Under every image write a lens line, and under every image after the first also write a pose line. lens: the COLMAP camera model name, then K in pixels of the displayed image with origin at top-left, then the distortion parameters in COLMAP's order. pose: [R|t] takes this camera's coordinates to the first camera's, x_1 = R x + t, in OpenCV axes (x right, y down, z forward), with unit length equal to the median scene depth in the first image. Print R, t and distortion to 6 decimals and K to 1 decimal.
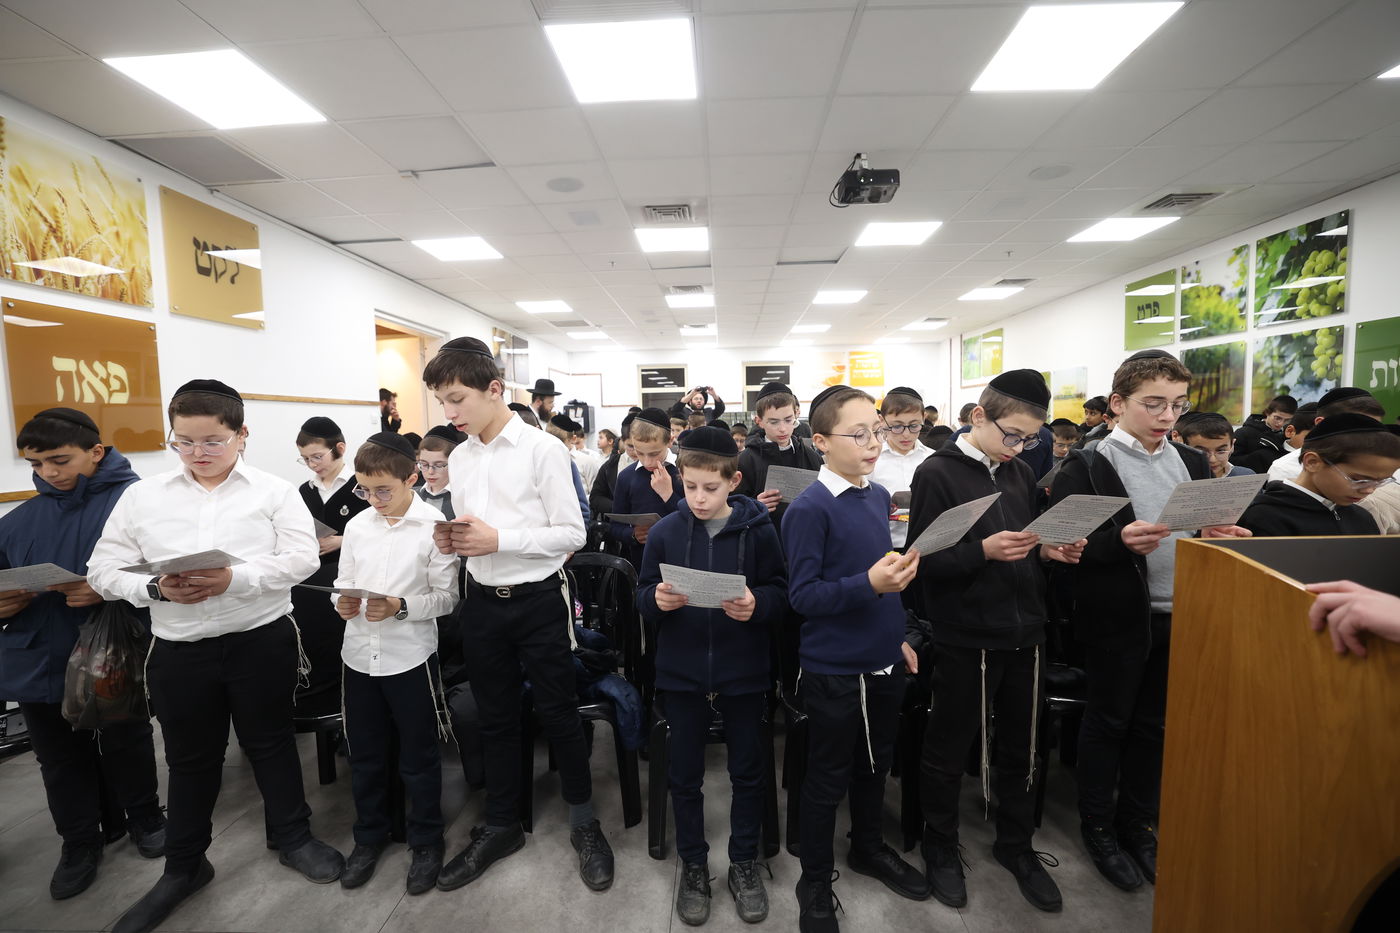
lens RADIAL K [[601.0, 0, 700.9], [0, 601.0, 470.1], [0, 0, 1]] dist [-0.038529, 0.015145]
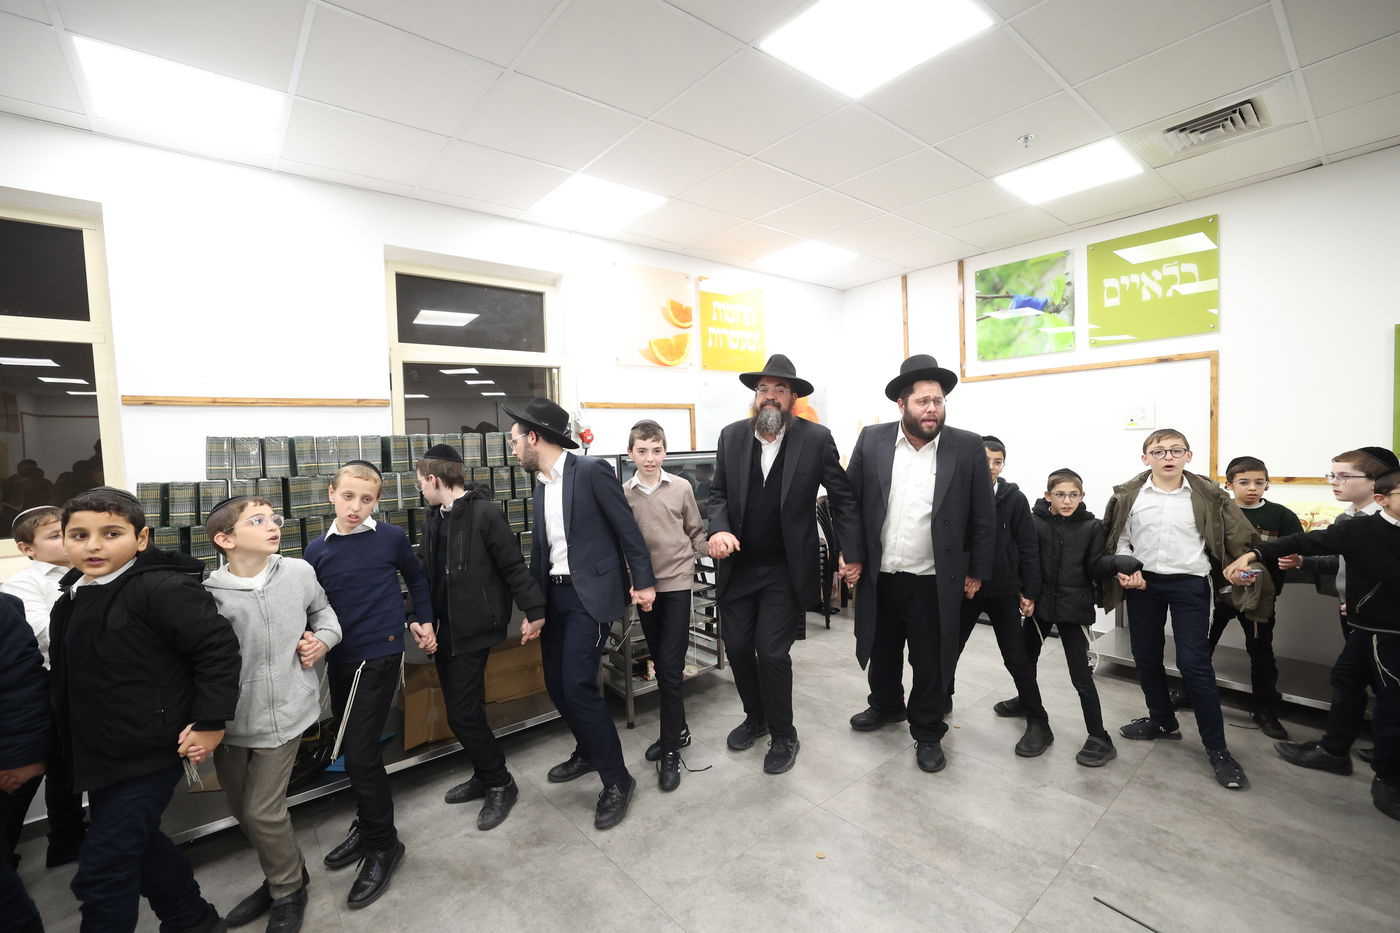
lens RADIAL K [[601.0, 0, 700.9], [0, 601.0, 470.1], [0, 0, 1]] dist [-0.038529, 0.015145]
pose [[0.744034, -0.032491, 0.667351, -0.005757], [0.070360, 0.997073, -0.029900, -0.064490], [-0.664427, 0.069202, 0.744142, 0.724581]]
